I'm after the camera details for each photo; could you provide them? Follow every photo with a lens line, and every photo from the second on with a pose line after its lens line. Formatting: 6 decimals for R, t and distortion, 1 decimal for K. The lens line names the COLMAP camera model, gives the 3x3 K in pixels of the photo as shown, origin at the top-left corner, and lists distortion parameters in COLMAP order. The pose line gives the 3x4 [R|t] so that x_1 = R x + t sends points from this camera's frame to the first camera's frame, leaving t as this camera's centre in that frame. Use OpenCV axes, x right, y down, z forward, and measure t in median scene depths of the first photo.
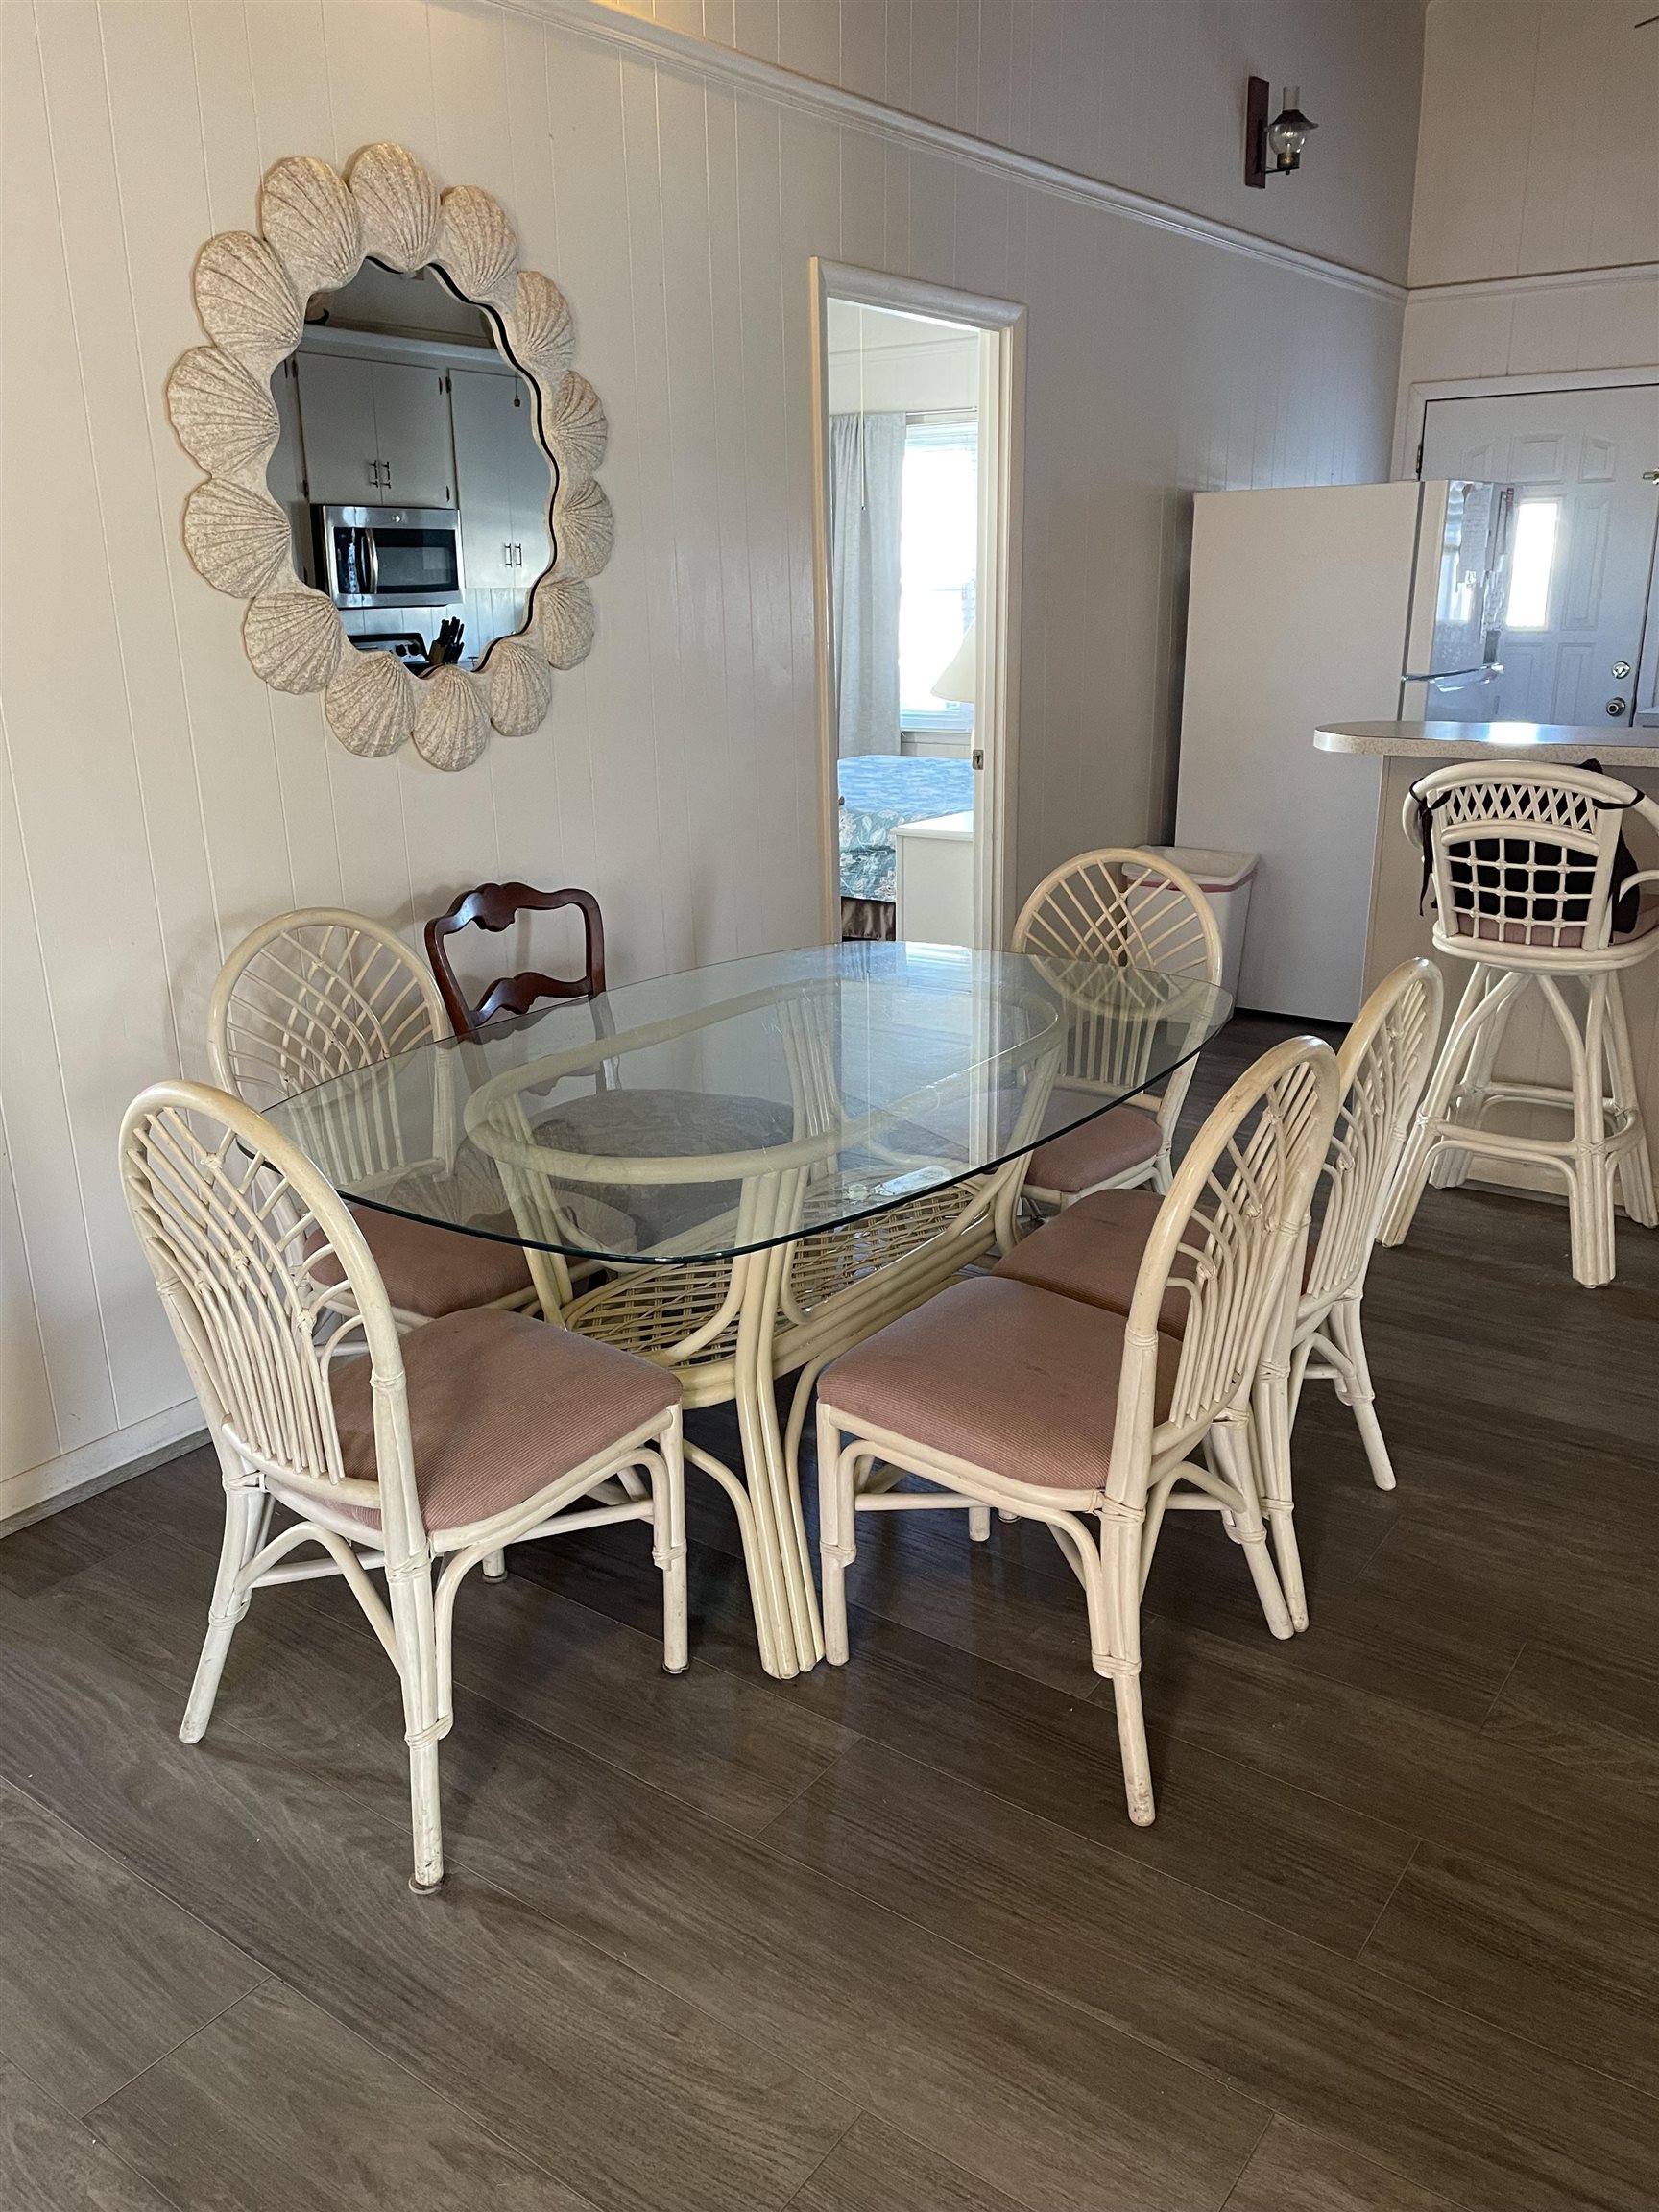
lens RADIAL K [[1678.0, 0, 826.3], [0, 1678.0, 1136.6], [0, 0, 1]] dist [0.070379, -0.086031]
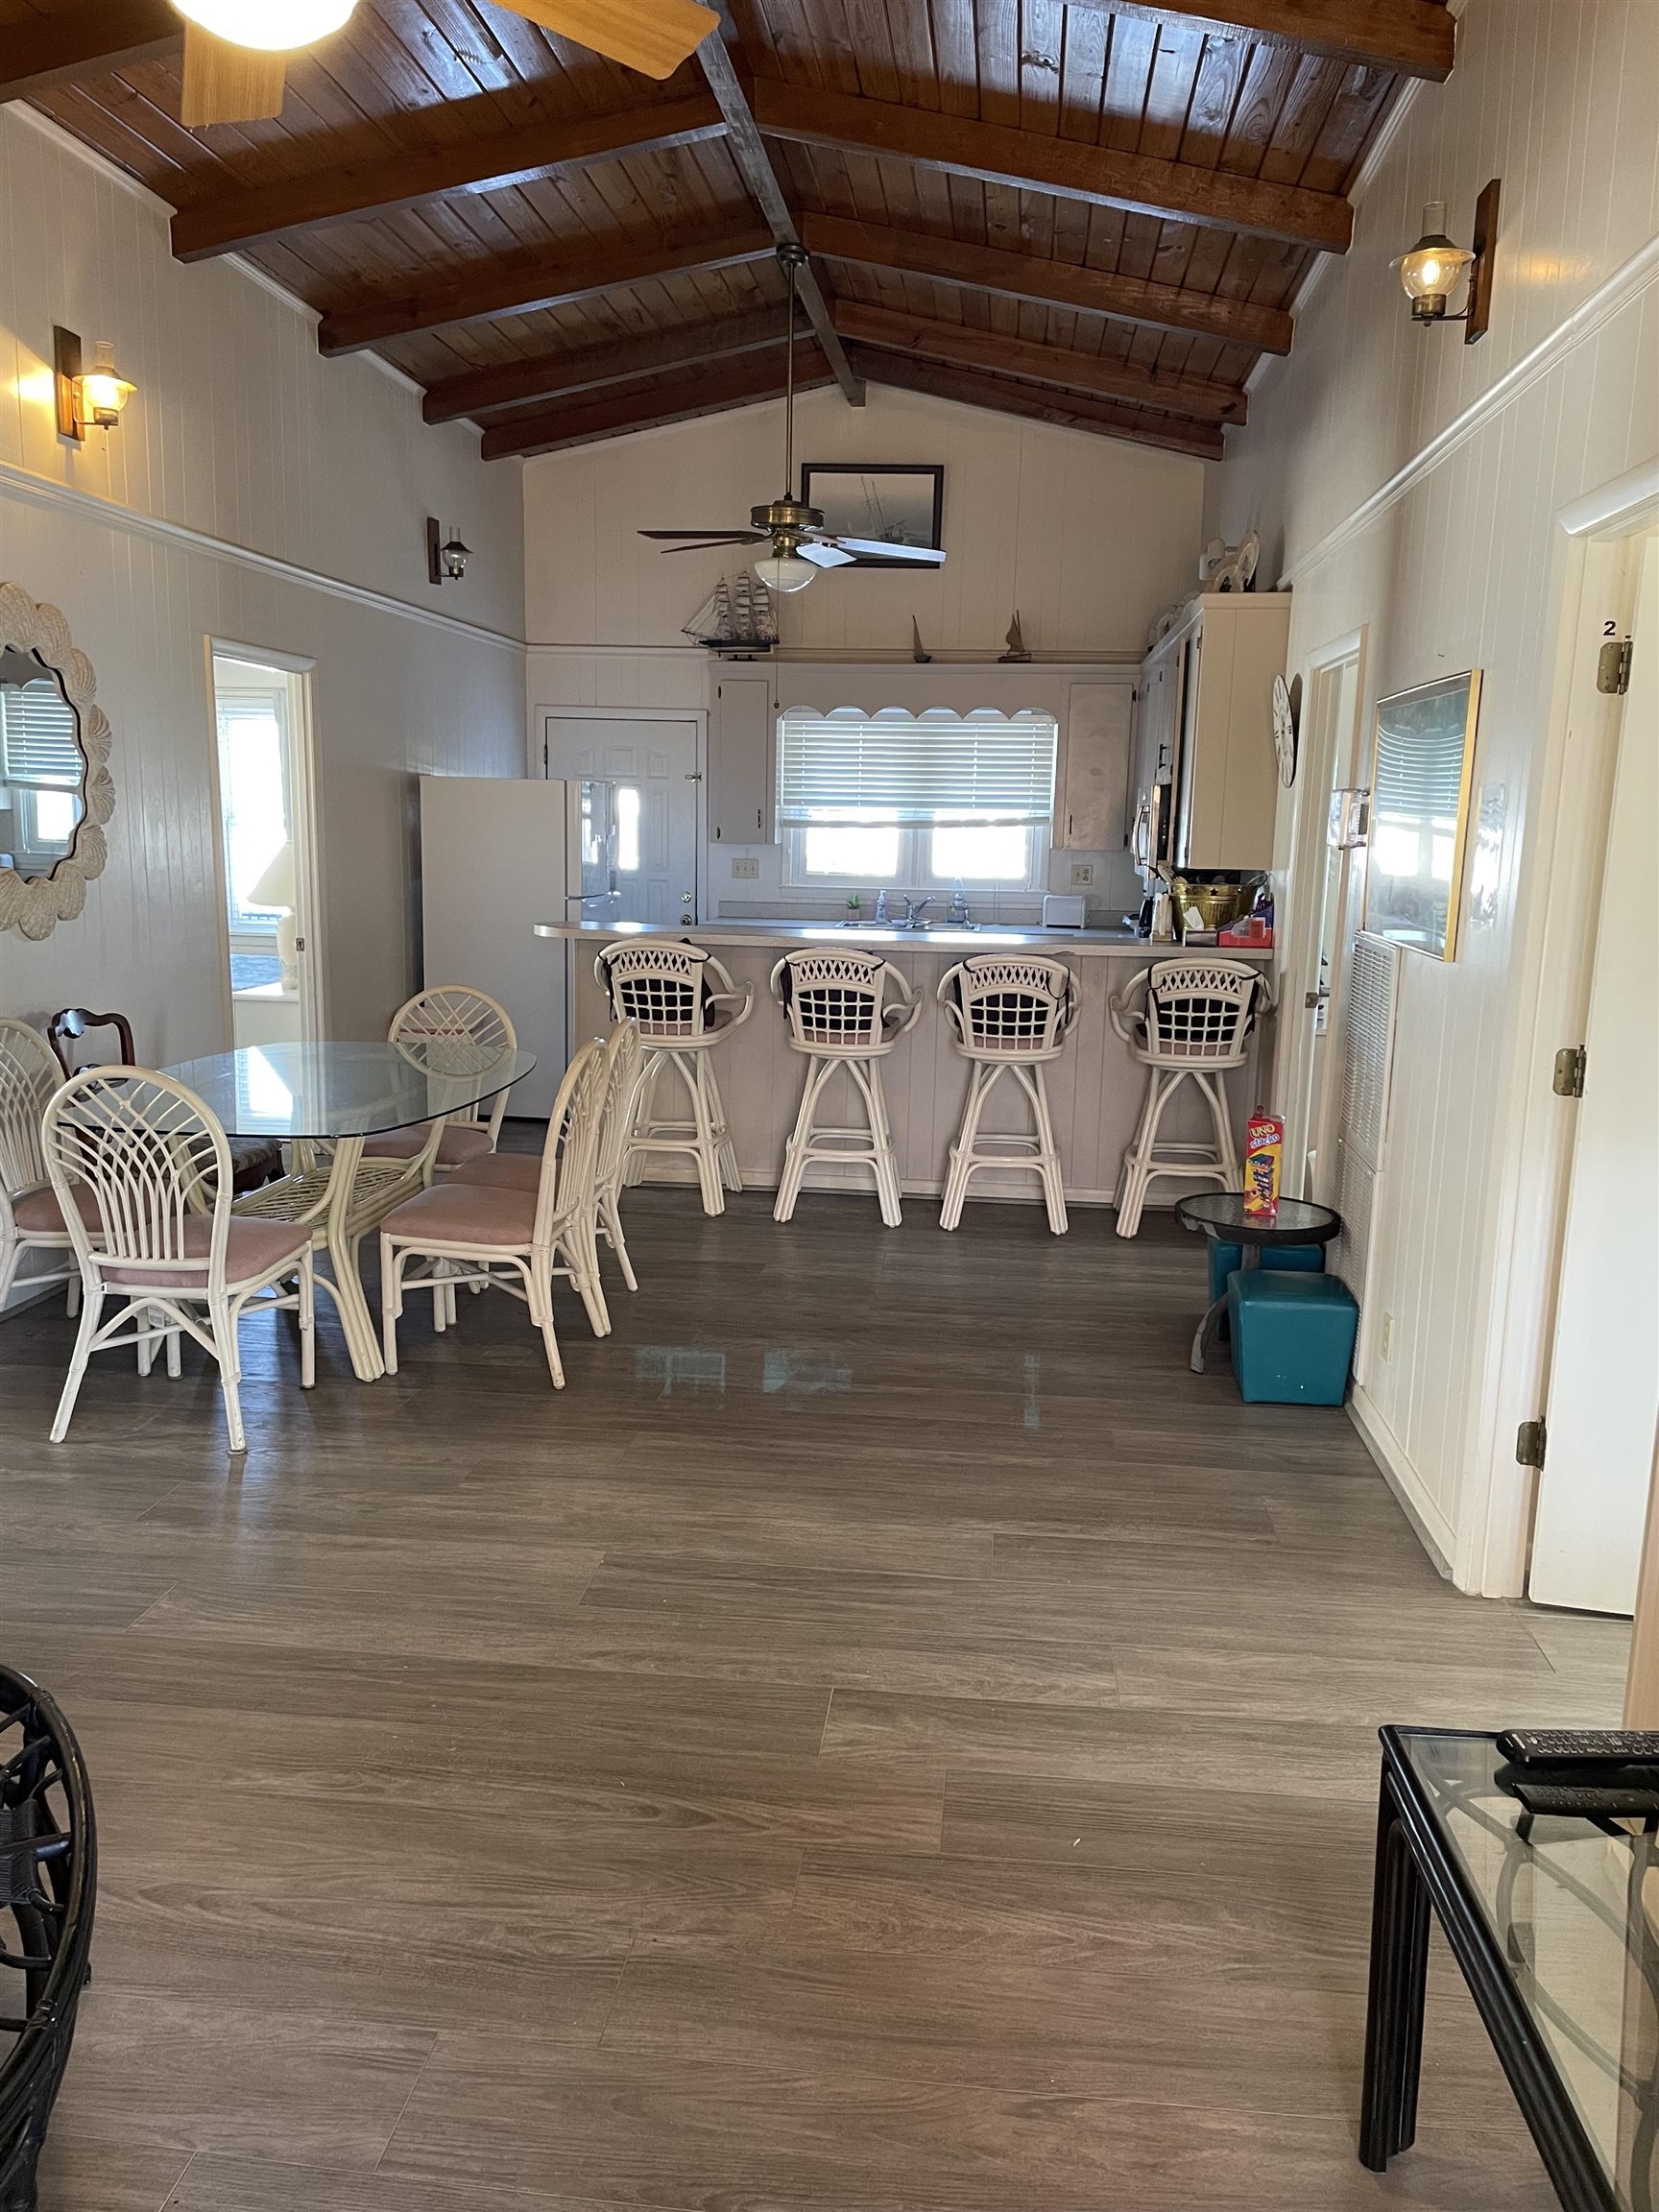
lens RADIAL K [[1663.1, 0, 831.9], [0, 1663.1, 1118.9], [0, 0, 1]] dist [0.079107, -0.096392]
pose [[0.869225, -0.049352, 0.491948, -0.358778], [0.114861, 0.987939, -0.103839, 0.202420], [-0.480890, 0.146765, 0.864410, -0.714033]]
